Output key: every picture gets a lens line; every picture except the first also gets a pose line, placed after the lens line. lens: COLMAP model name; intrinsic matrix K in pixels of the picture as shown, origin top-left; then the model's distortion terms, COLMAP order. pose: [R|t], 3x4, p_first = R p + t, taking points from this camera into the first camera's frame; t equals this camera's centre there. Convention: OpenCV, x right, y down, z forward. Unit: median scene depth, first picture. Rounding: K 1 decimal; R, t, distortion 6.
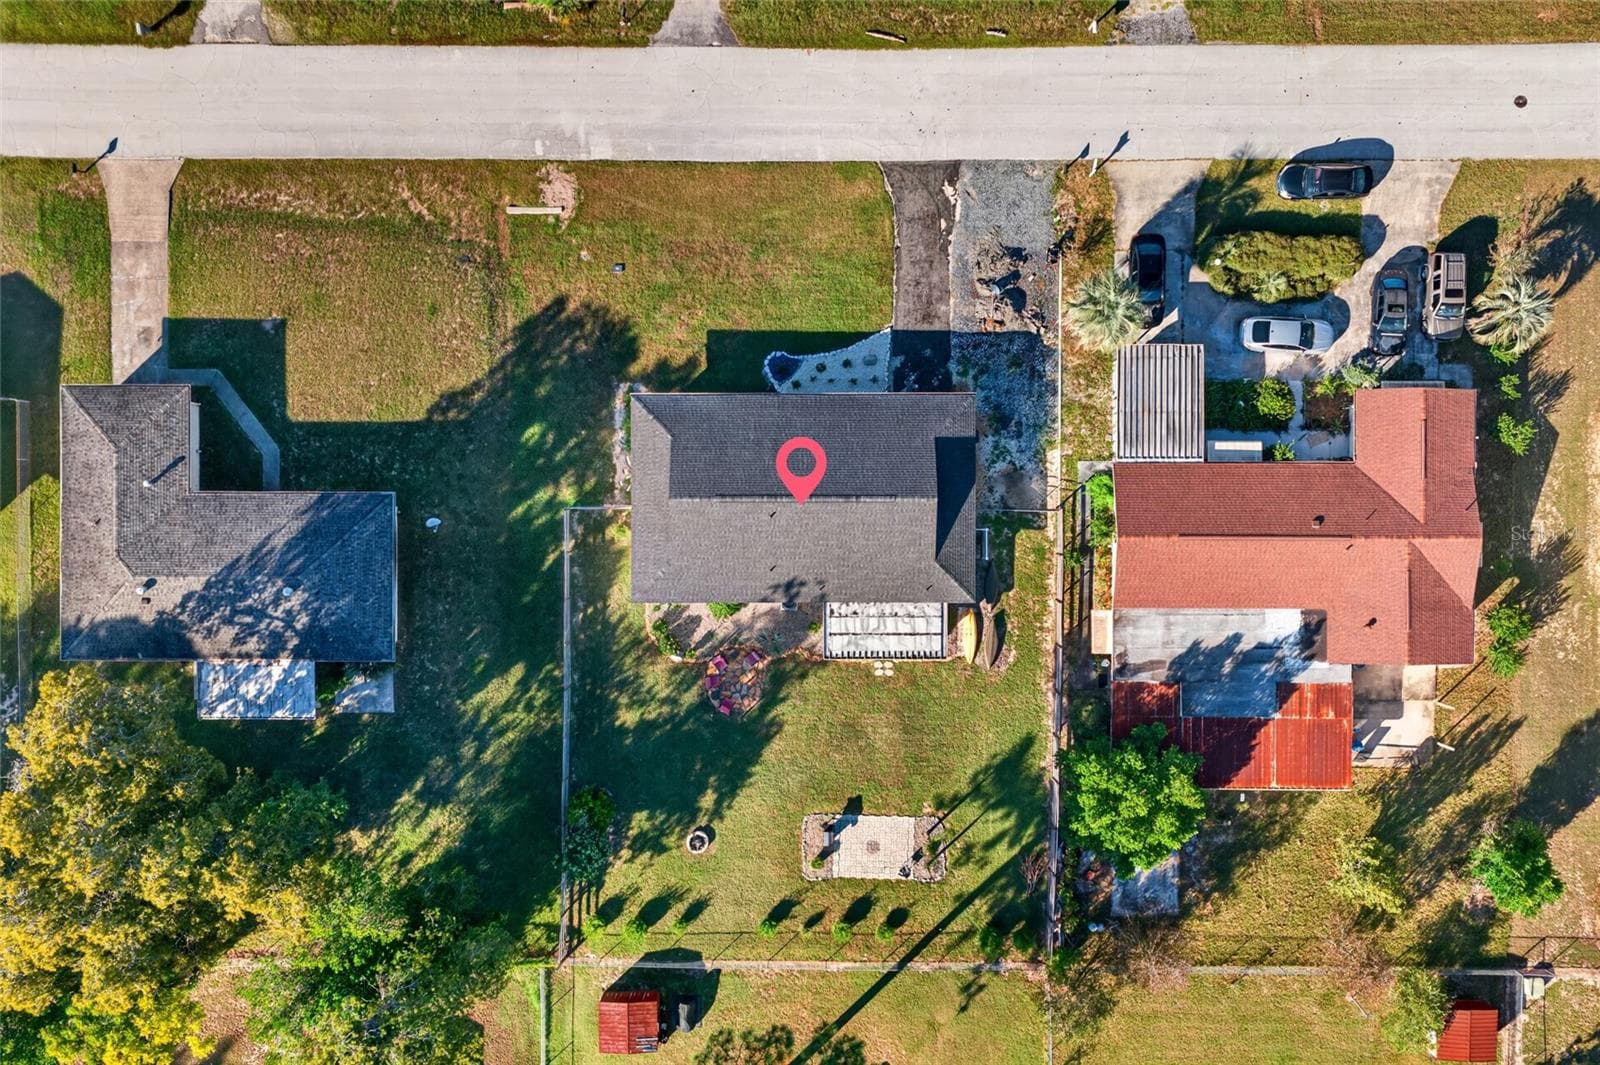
lens RADIAL K [[1340.5, 0, 770.9], [0, 1340.5, 531.5], [0, 0, 1]] dist [0.014338, -0.050065]
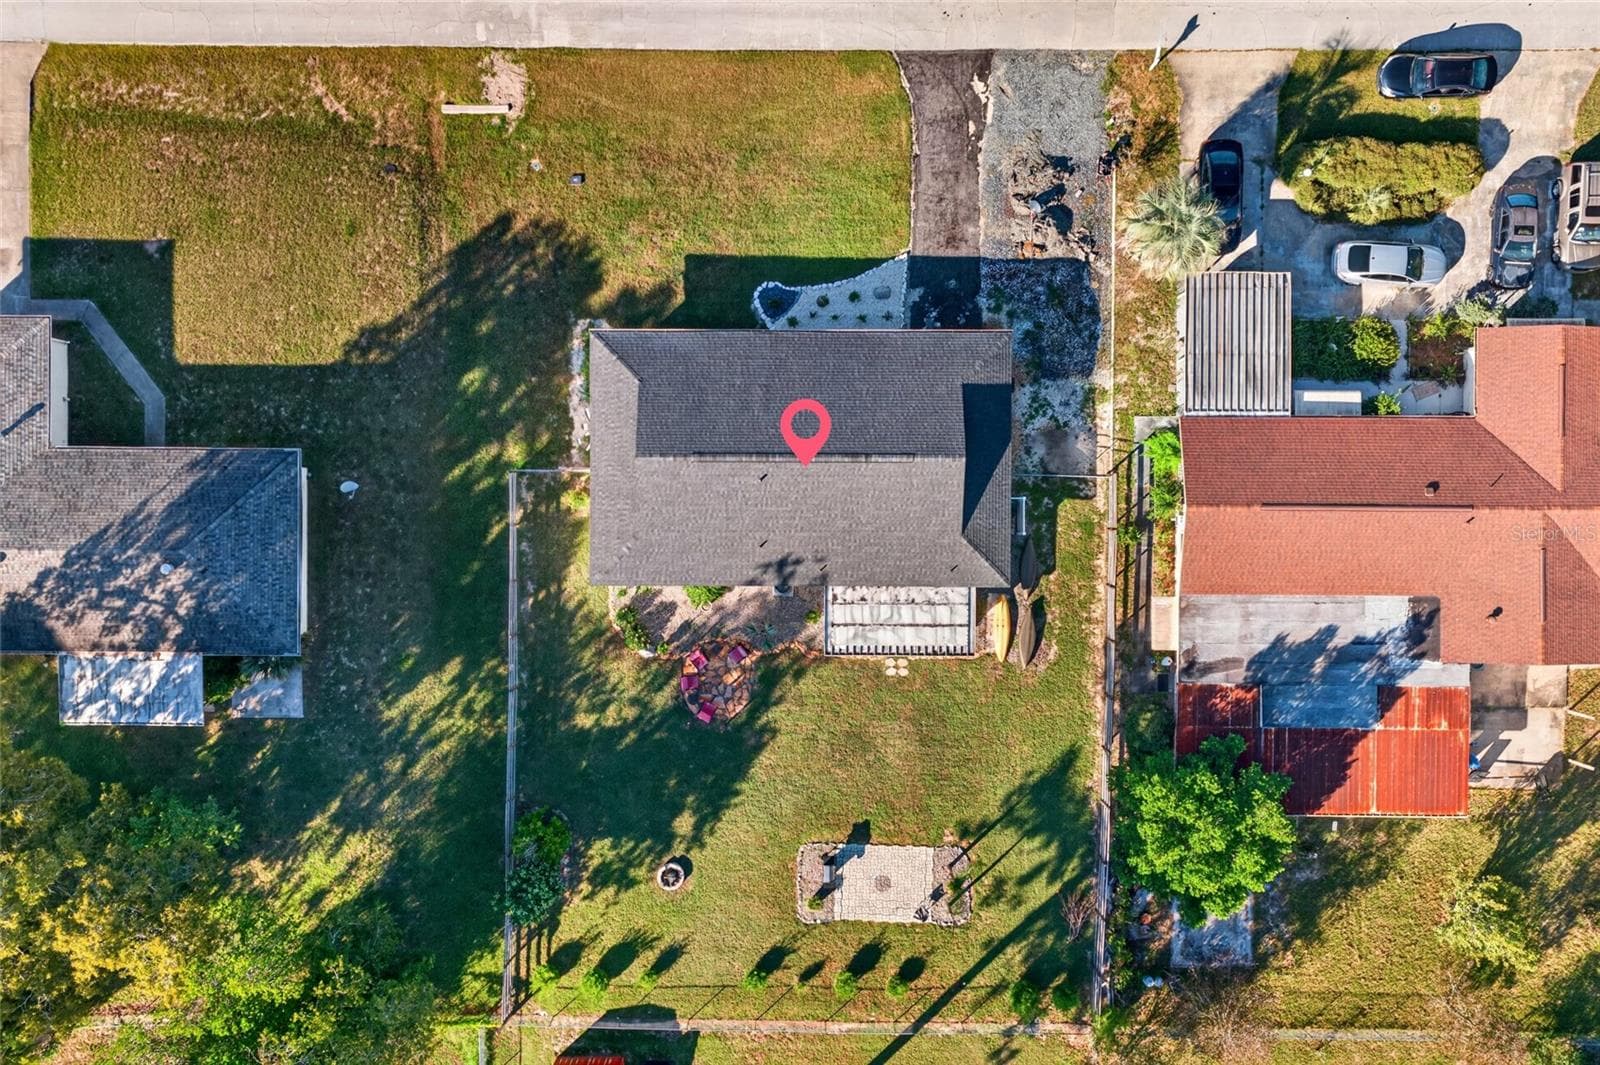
lens RADIAL K [[1340.5, 0, 770.9], [0, 1340.5, 531.5], [0, 0, 1]] dist [0.014338, -0.050065]
pose [[0.999991, 0.004237, 0.000981, 0.005326], [-0.004238, 0.999990, 0.001220, 0.018283], [-0.000976, -0.001224, 0.999999, 0.176735]]
